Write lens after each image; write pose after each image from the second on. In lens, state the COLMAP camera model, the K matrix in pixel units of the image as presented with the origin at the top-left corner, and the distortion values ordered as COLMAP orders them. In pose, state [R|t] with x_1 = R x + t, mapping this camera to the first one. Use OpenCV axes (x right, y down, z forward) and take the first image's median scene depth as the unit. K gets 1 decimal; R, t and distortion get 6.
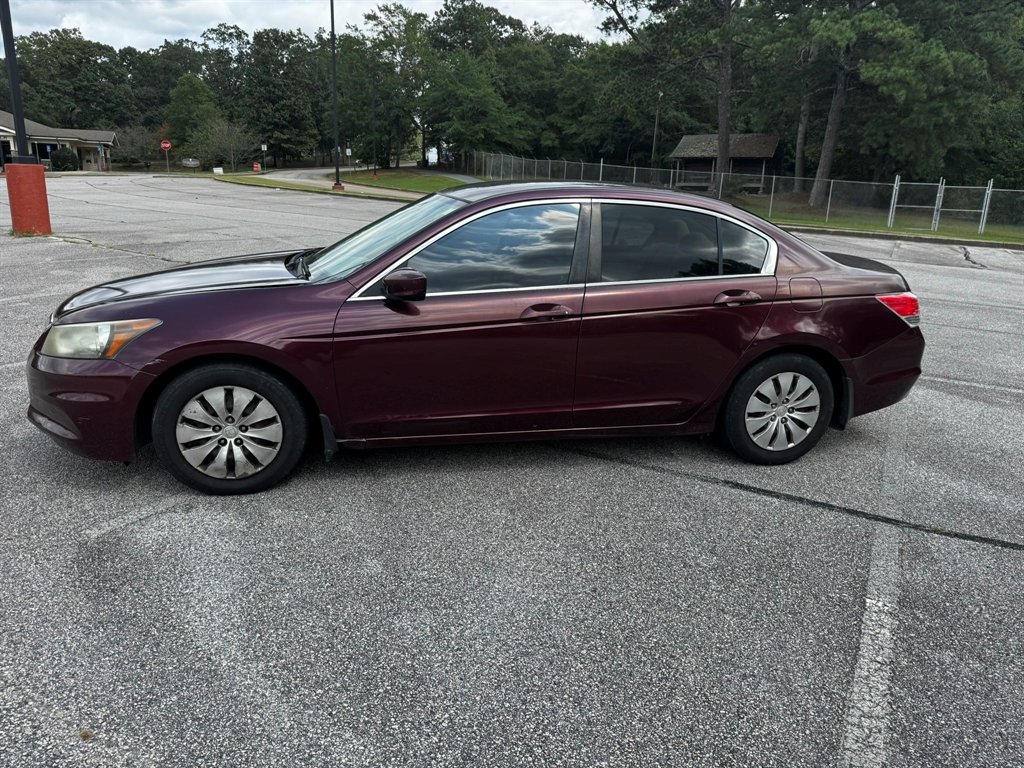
lens RADIAL K [[751.1, 0, 508.8], [0, 751.1, 389.5], [0, 0, 1]] dist [0.006925, -0.013862]
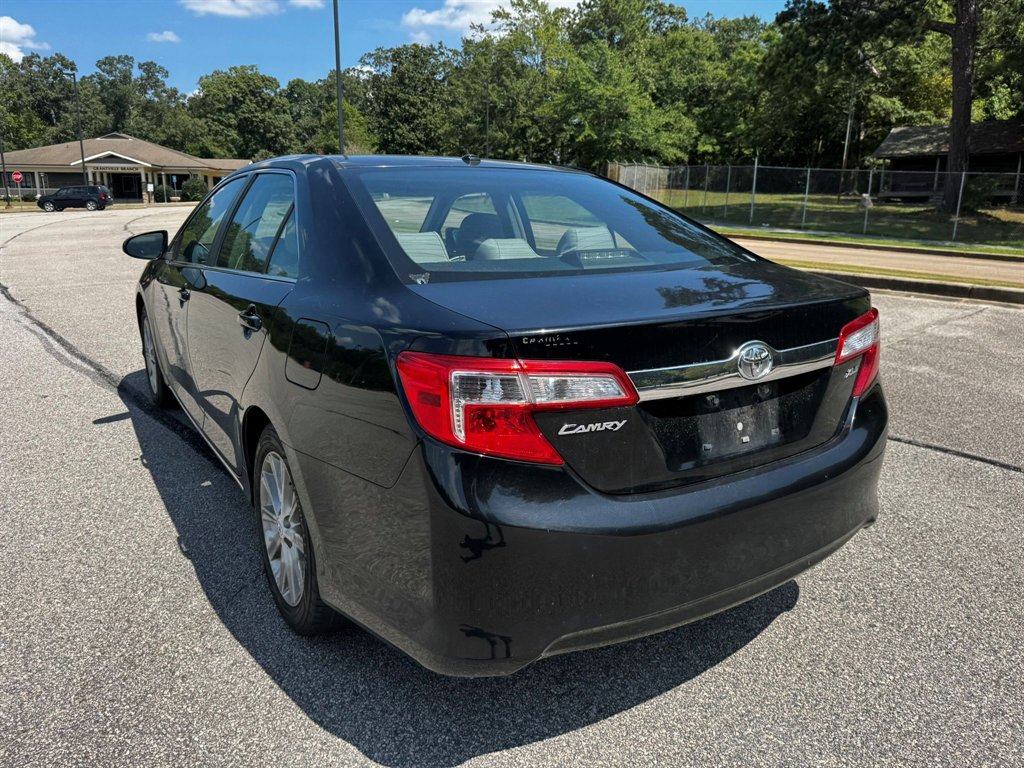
lens RADIAL K [[751.1, 0, 510.3], [0, 751.1, 378.5], [0, 0, 1]] dist [0.006925, -0.013862]
pose [[0.969929, 0.028001, -0.241772, 0.047477], [-0.038051, 0.998591, -0.036996, -0.045890], [0.240395, 0.045083, 0.969628, 0.181755]]
